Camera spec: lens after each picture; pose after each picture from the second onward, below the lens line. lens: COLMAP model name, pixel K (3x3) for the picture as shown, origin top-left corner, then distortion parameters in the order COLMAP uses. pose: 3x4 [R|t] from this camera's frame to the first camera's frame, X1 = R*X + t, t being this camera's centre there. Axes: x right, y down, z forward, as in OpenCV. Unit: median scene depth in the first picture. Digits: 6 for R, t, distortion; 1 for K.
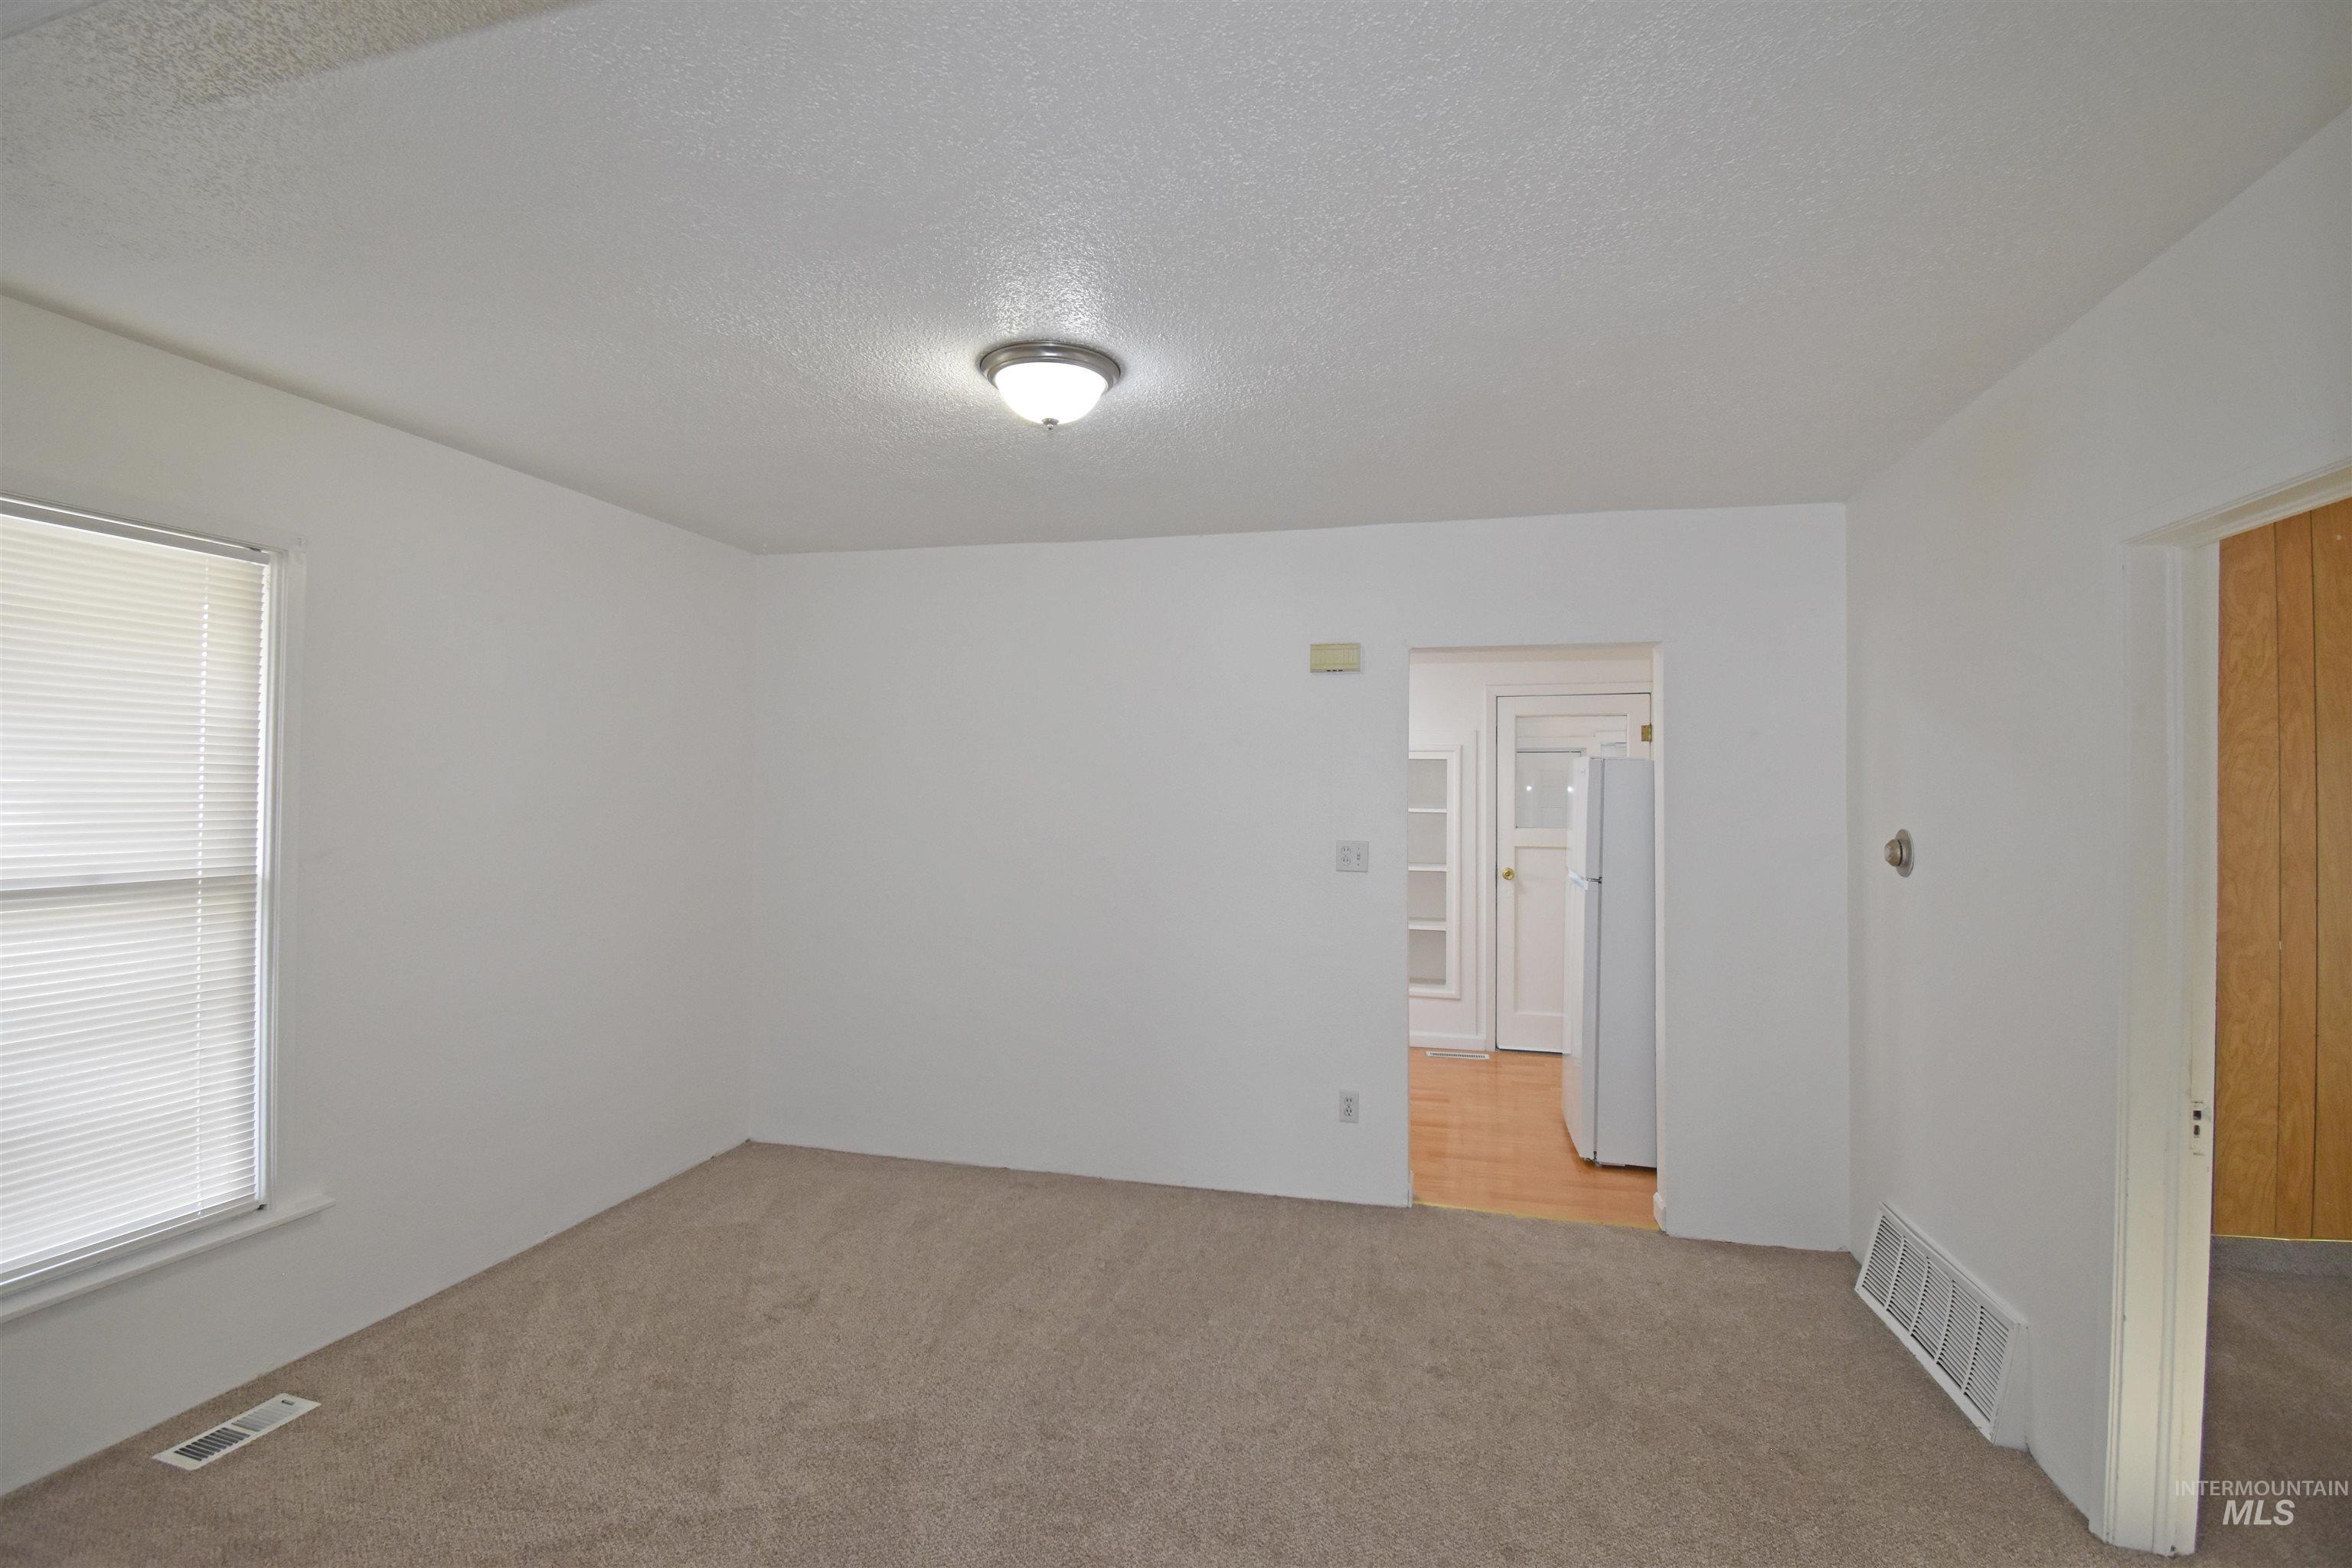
lens RADIAL K [[1054.1, 0, 1176.0], [0, 1054.1, 784.0], [0, 0, 1]] dist [0.038565, -0.033084]
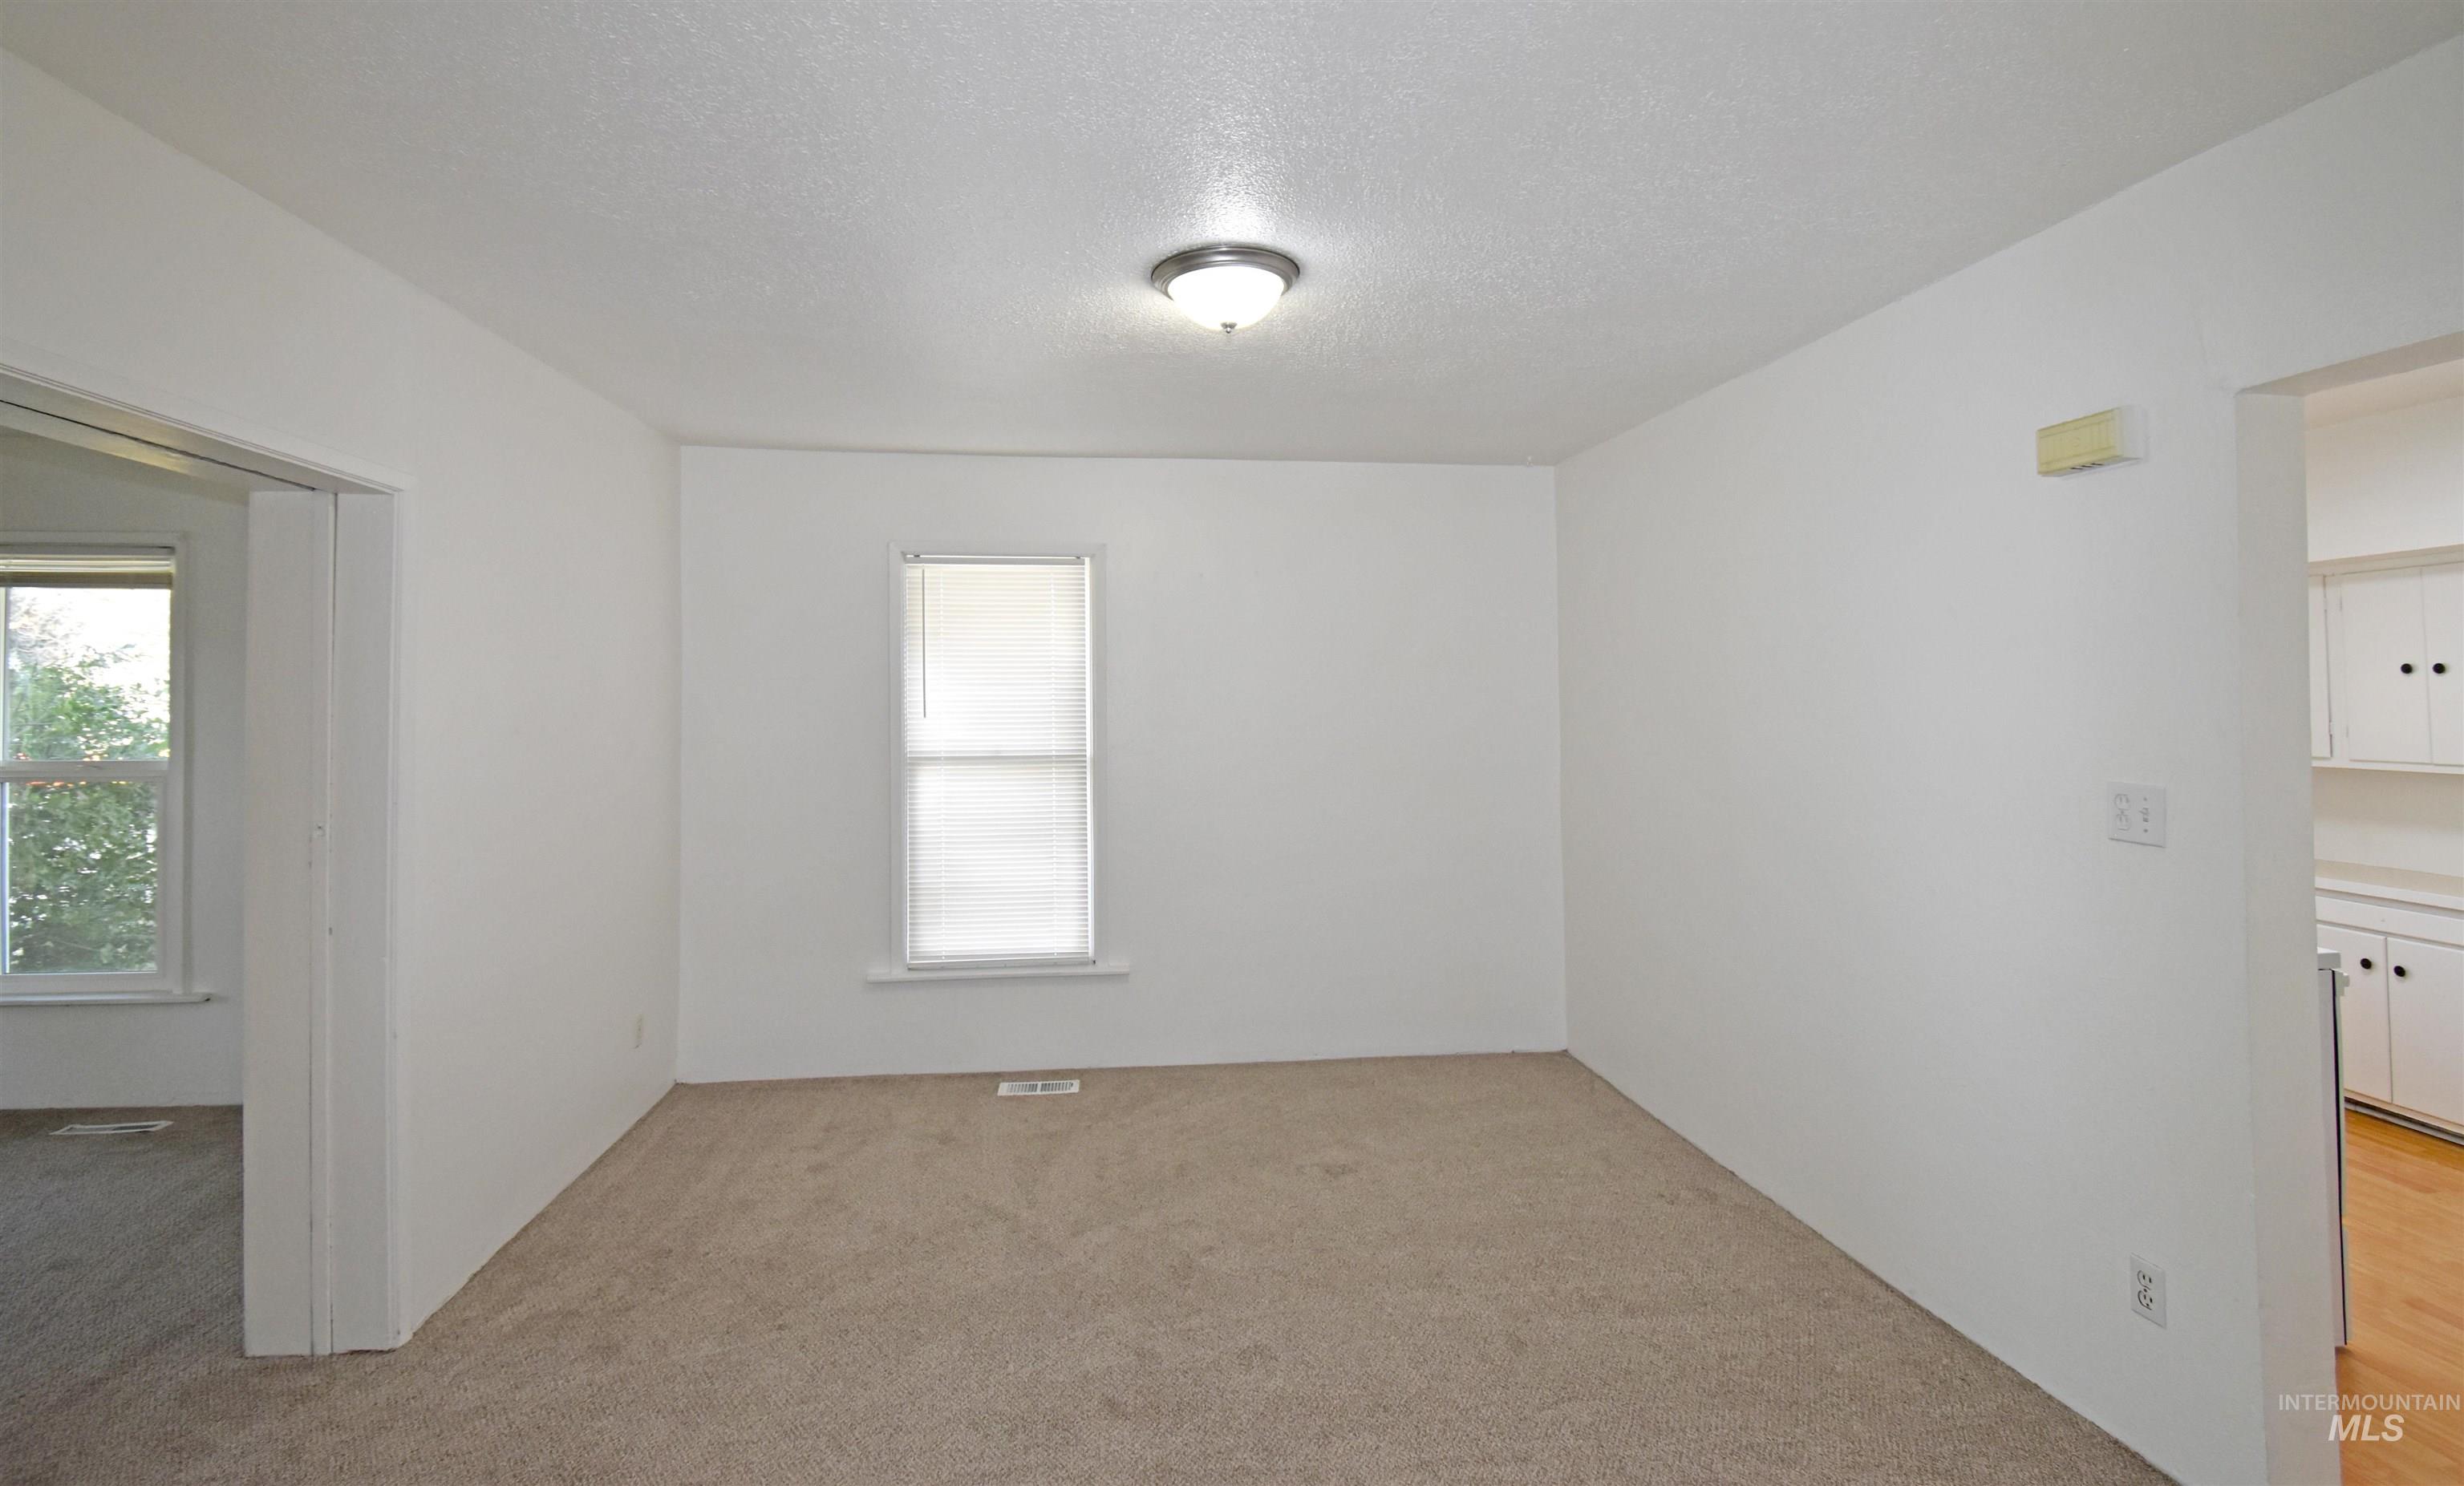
lens RADIAL K [[1084.7, 0, 1226.0], [0, 1084.7, 687.4], [0, 0, 1]] dist [0.019880, 0.000014]
pose [[0.385355, -0.022311, -0.922499, 0.709607], [0.014737, 0.999729, -0.018023, 0.014425], [0.922651, -0.006649, 0.385579, 0.528957]]
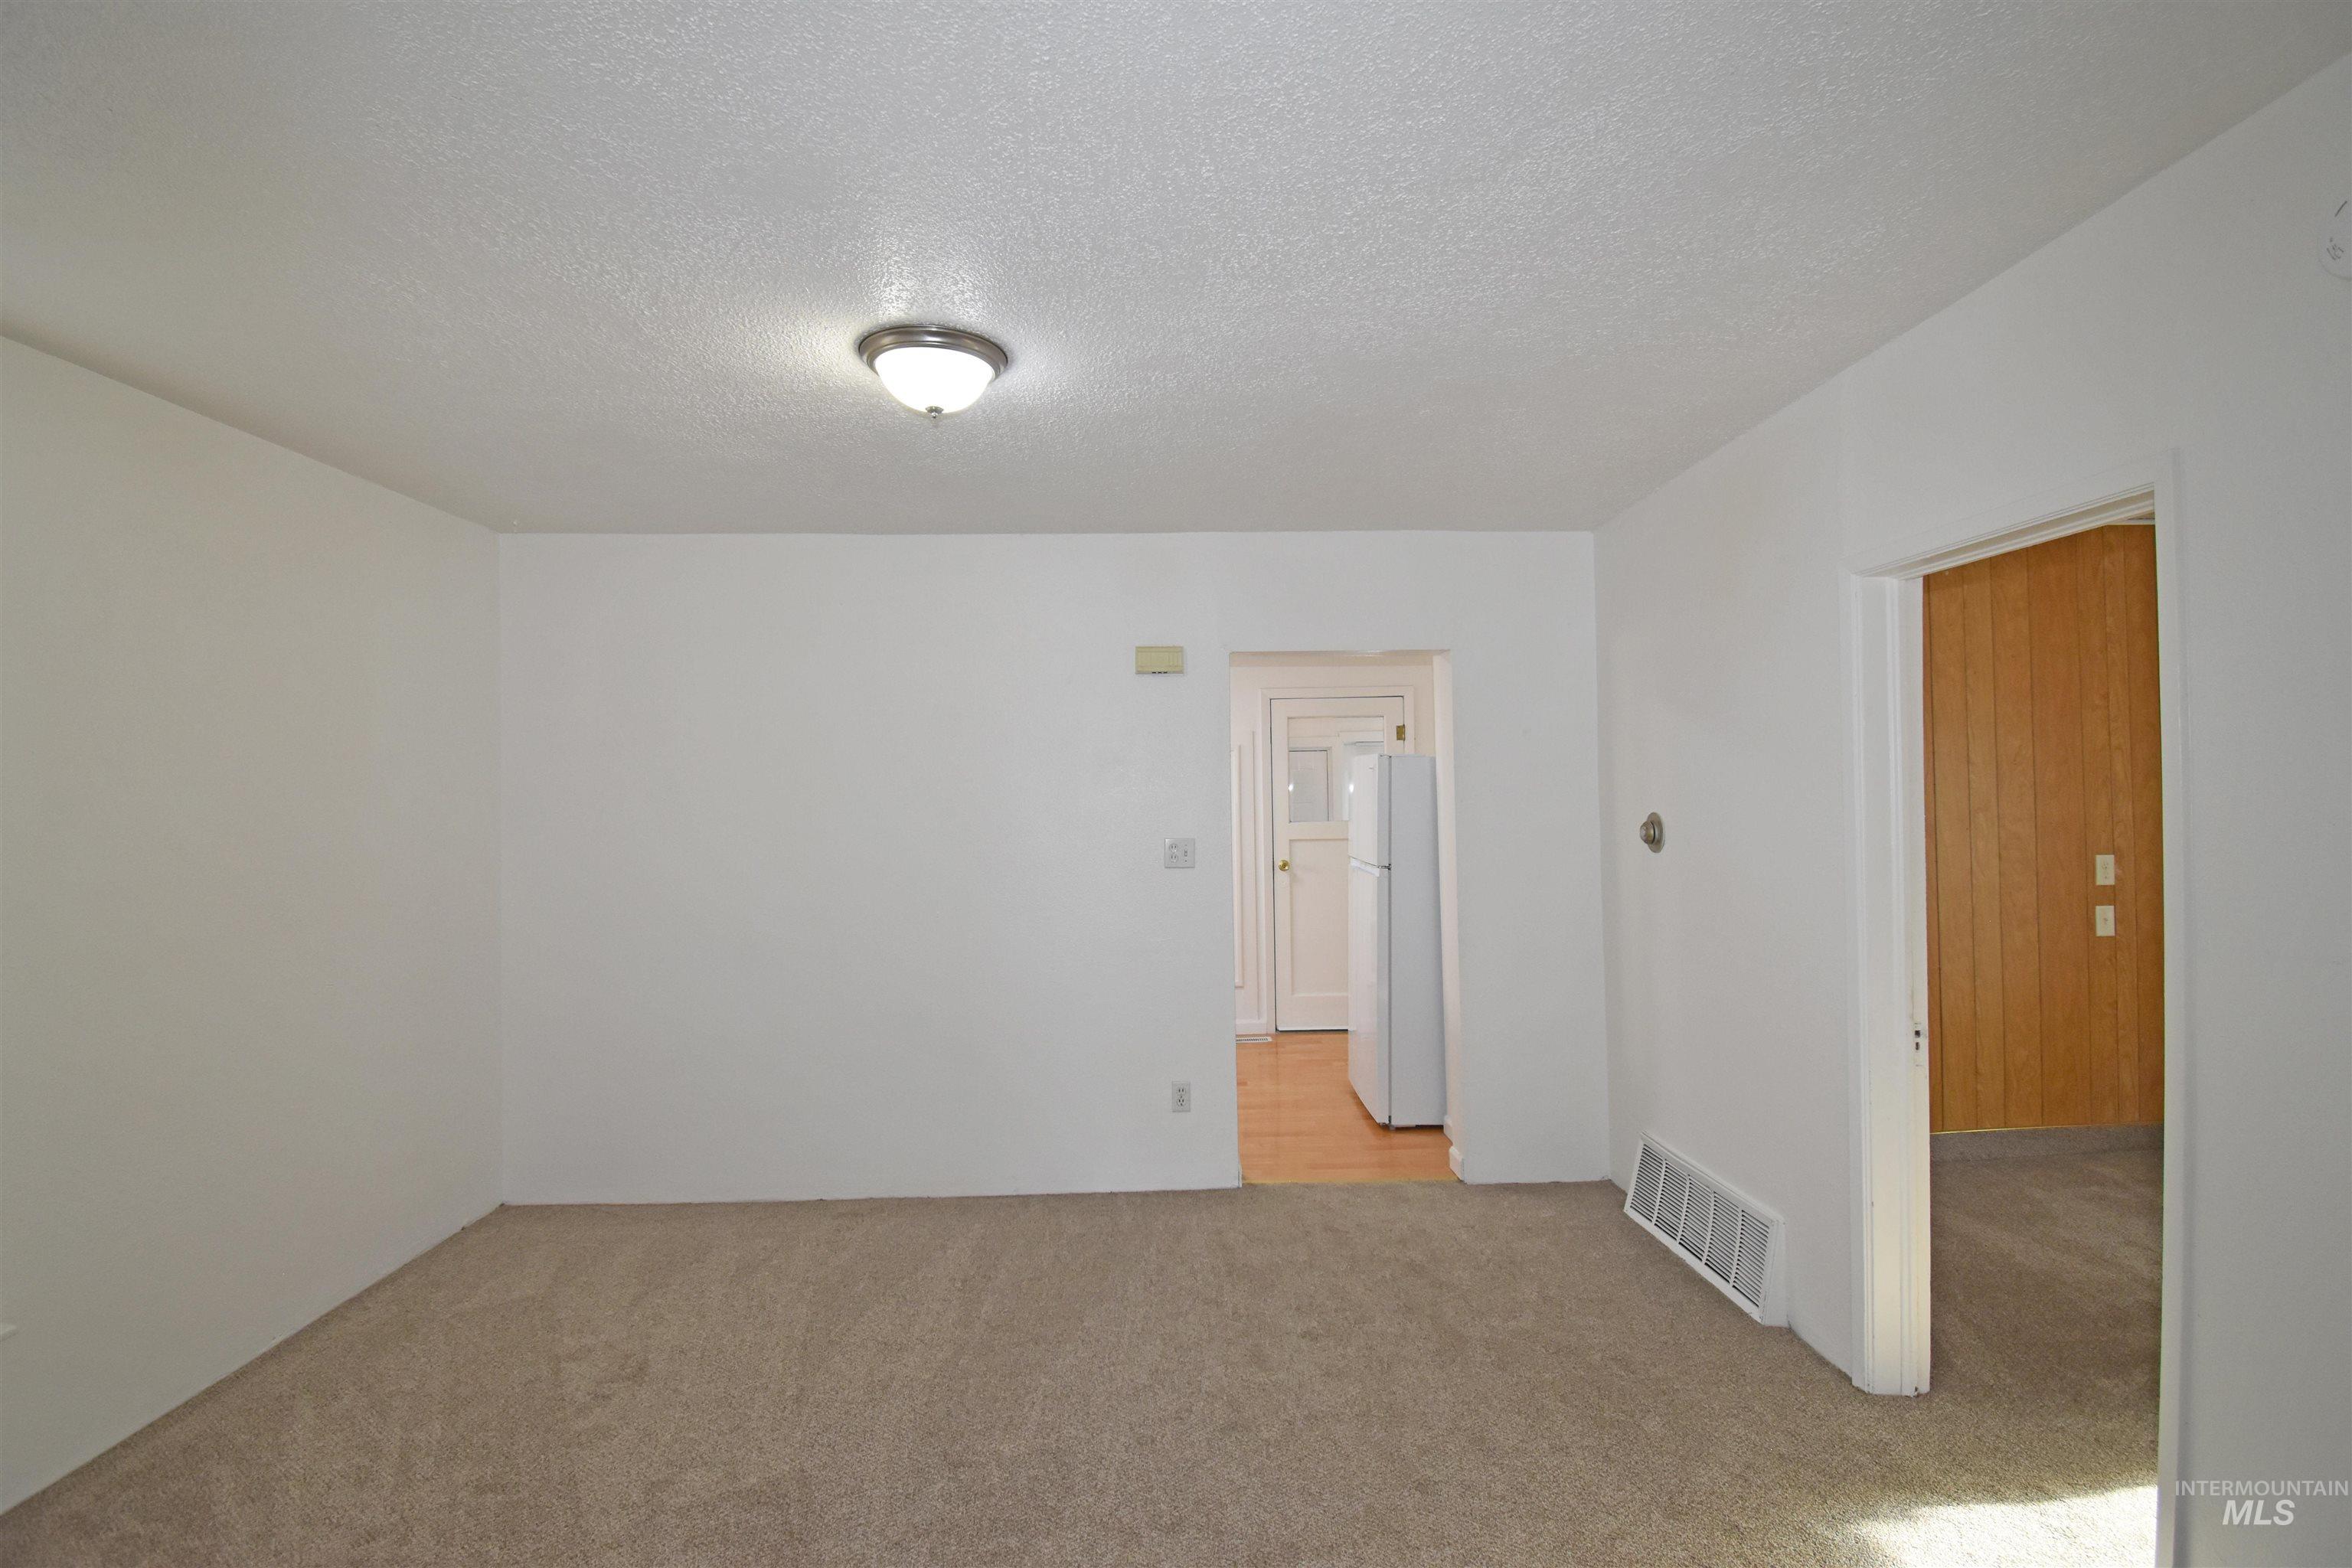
lens RADIAL K [[1054.1, 0, 1176.0], [0, 1054.1, 784.0], [0, 0, 1]] dist [0.038565, -0.033084]
pose [[0.963731, -0.018279, 0.266249, -0.155484], [0.018715, 0.999824, 0.000899, 0.000243], [-0.266218, 0.004116, 0.963904, 0.014968]]
